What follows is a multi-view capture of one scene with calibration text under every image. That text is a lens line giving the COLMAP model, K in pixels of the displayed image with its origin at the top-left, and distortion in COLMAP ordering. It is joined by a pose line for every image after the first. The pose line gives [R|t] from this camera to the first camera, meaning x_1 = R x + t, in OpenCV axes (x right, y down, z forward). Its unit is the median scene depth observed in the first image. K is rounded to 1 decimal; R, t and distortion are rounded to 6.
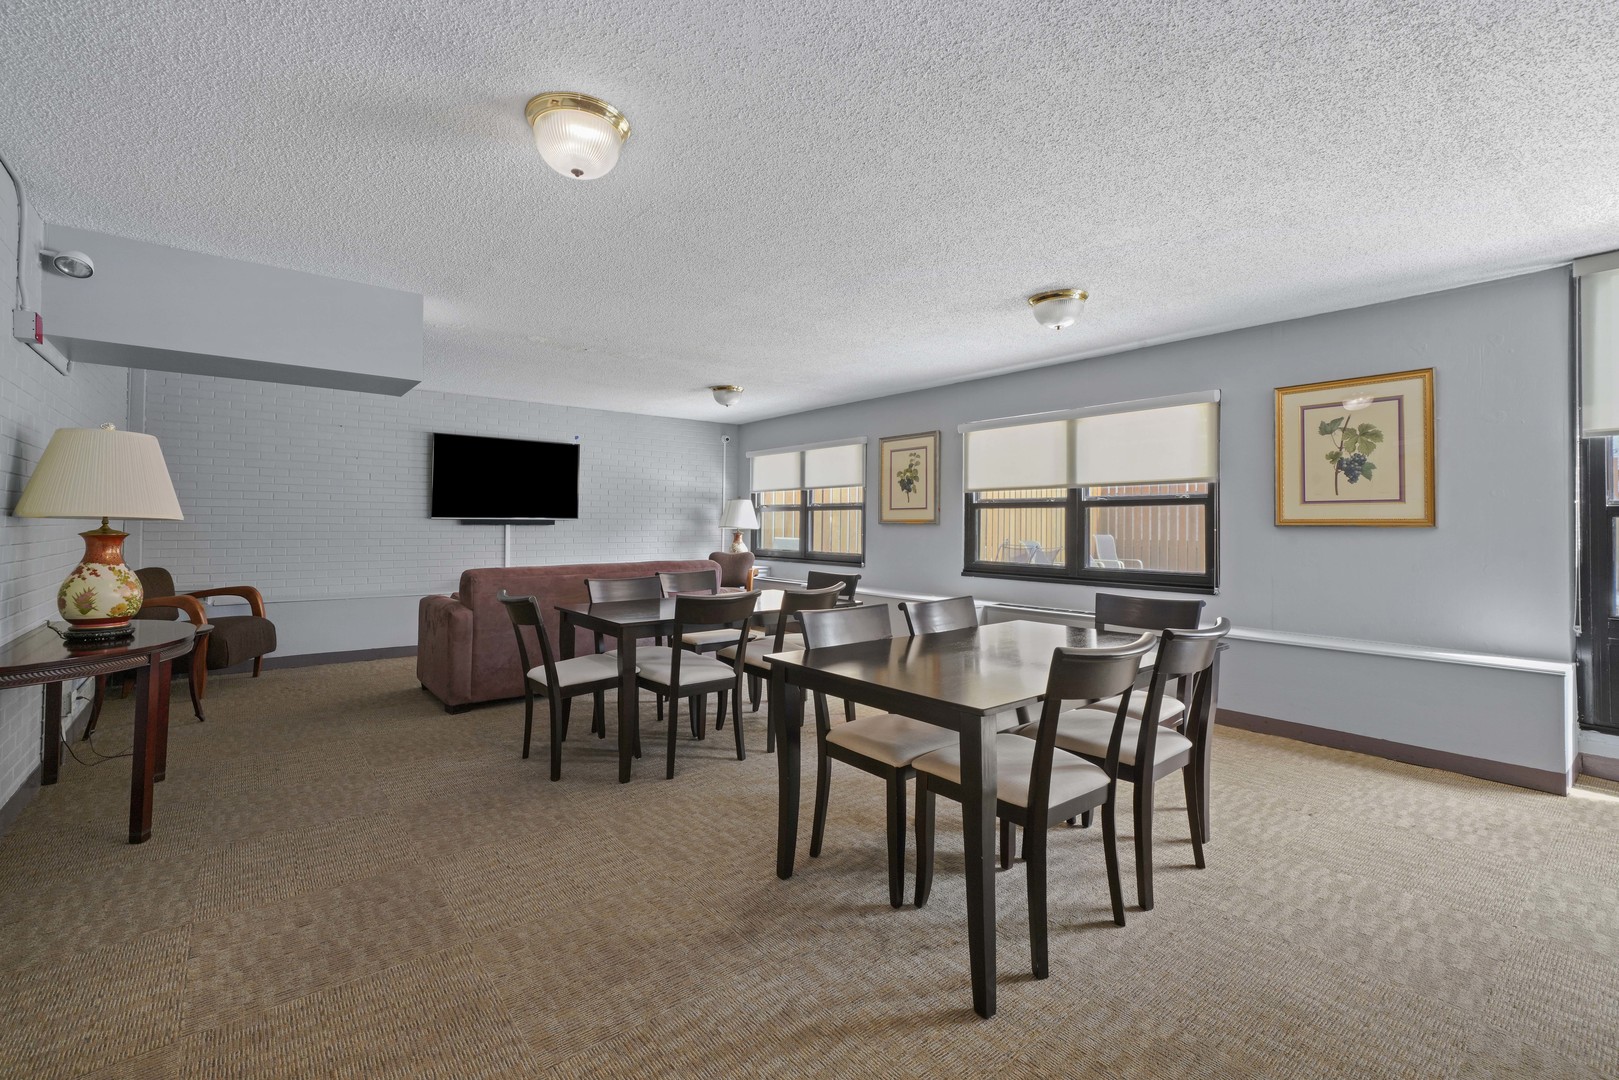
lens RADIAL K [[698.5, 0, 809.5], [0, 698.5, 540.0], [0, 0, 1]] dist [0.000741, 0.000190]
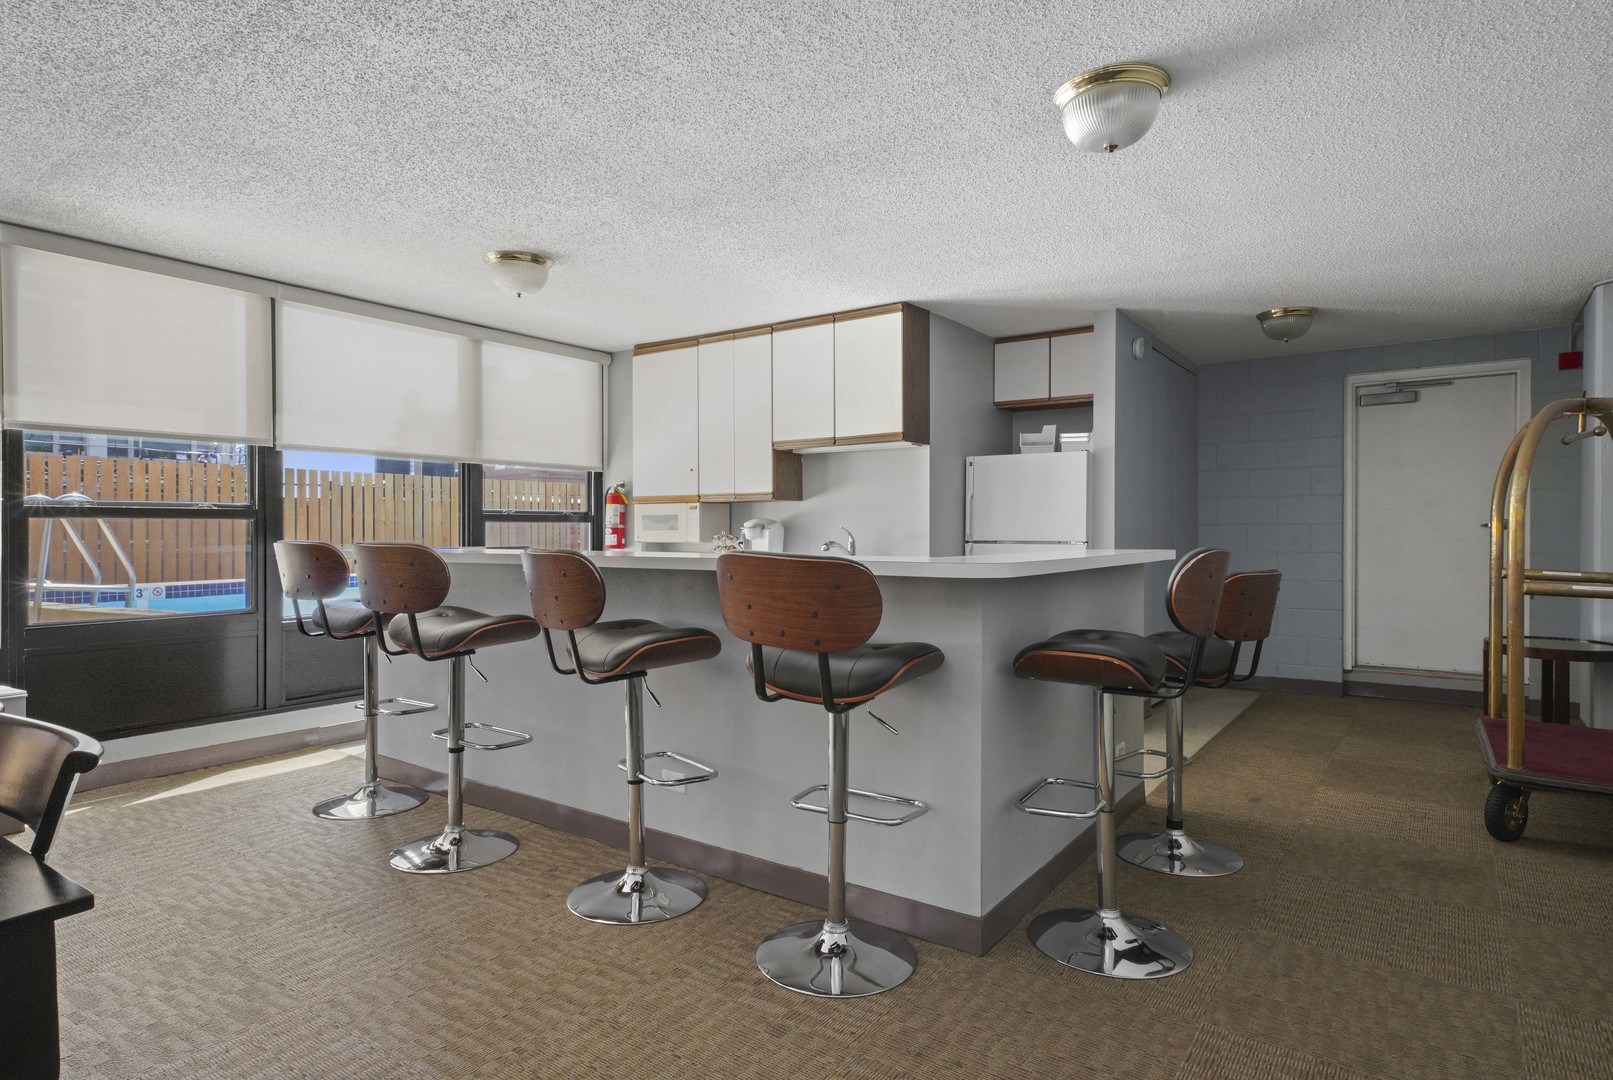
lens RADIAL K [[885.3, 0, 806.5], [0, 885.3, 540.0], [0, 0, 1]] dist [0.001017, 0.000420]
pose [[-0.283407, -0.015401, 0.958876, -0.395735], [0.019177, 0.999580, 0.021723, -0.010685], [-0.958808, 0.024545, -0.282992, 0.524596]]
